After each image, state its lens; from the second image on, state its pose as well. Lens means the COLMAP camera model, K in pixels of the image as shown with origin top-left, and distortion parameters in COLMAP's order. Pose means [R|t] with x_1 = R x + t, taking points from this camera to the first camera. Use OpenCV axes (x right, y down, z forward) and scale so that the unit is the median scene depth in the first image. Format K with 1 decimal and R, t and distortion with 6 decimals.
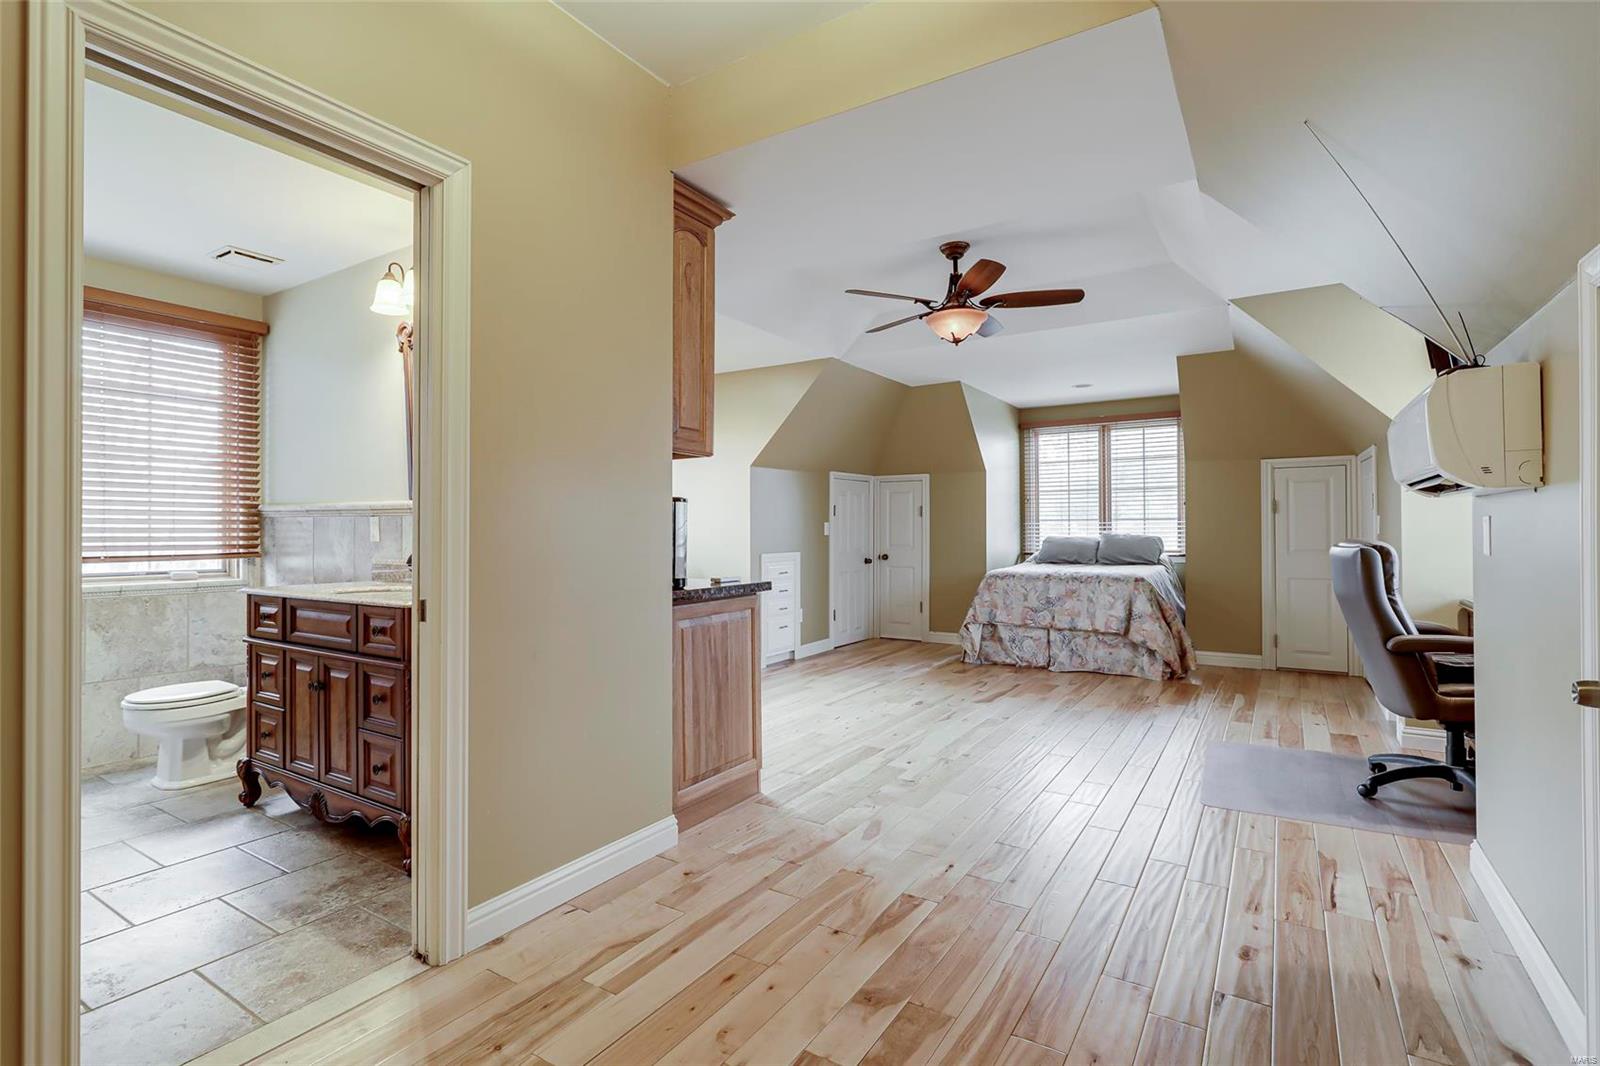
lens RADIAL K [[764.4, 0, 790.5], [0, 764.4, 533.9], [0, 0, 1]] dist [-0.003755, 0.004028]
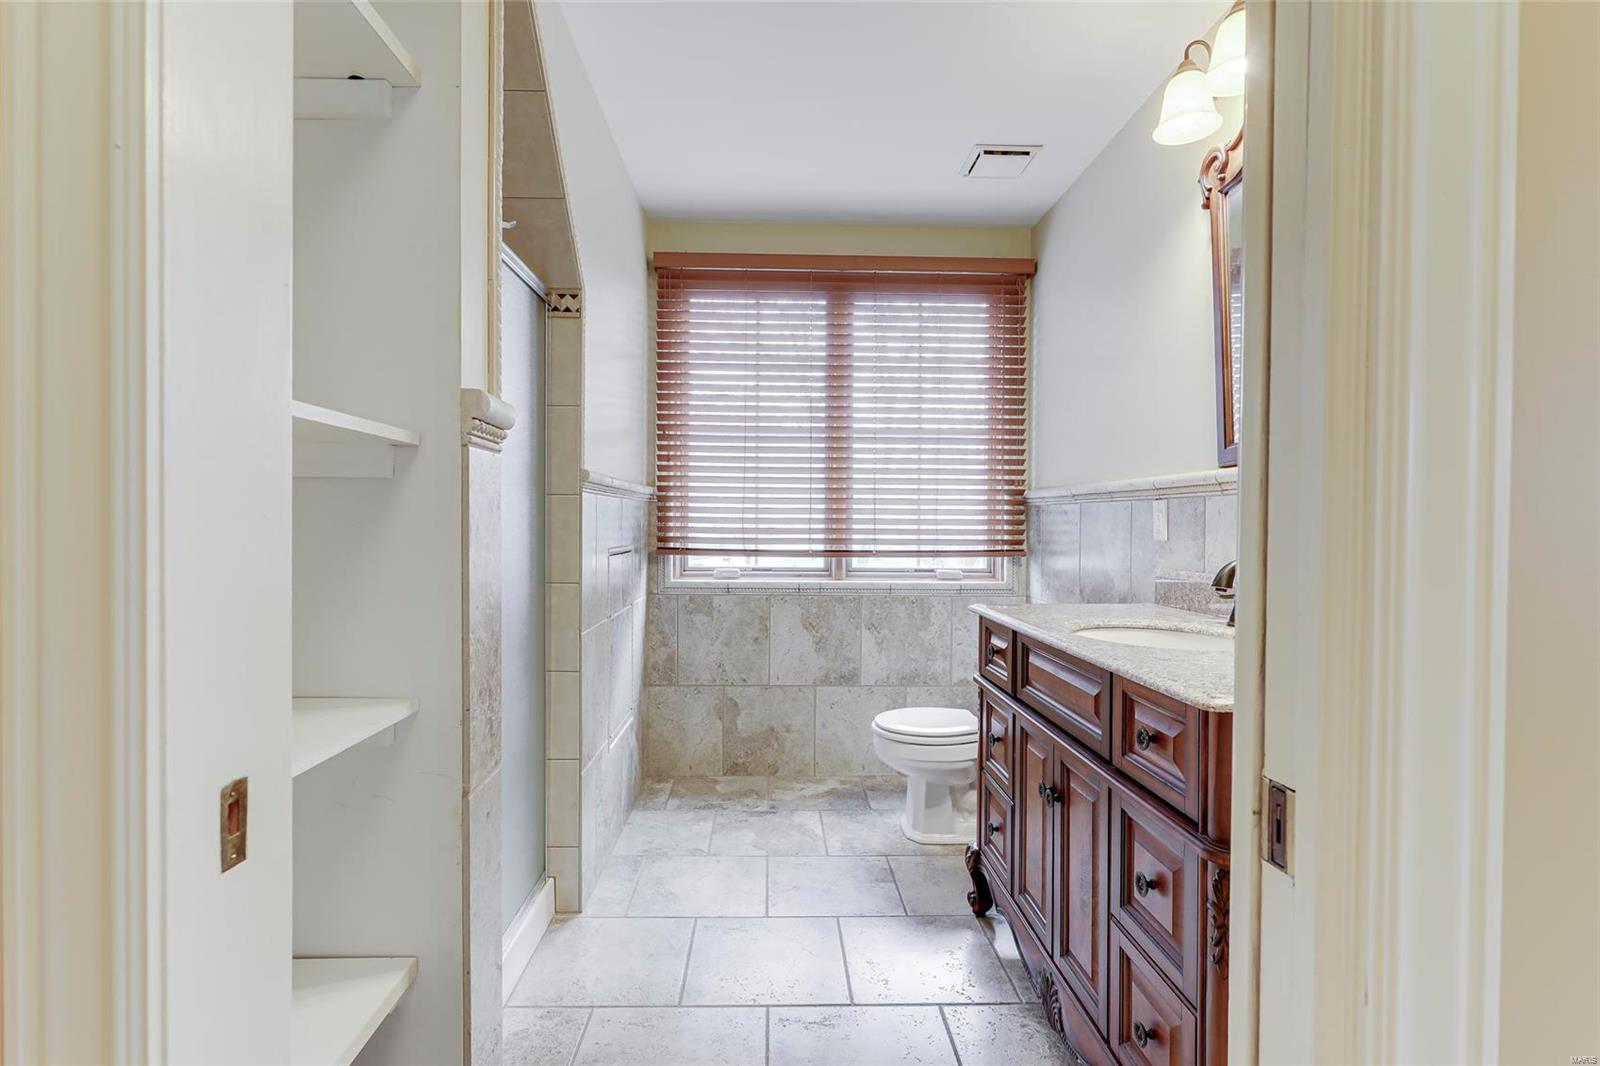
lens RADIAL K [[764.4, 0, 792.0], [0, 764.4, 534.9], [0, 0, 1]] dist [-0.003755, 0.004028]
pose [[0.567882, 0.014397, -0.822984, -0.190242], [-0.005219, 0.999890, 0.013890, -0.001670], [0.823094, -0.003593, 0.567894, 0.375671]]
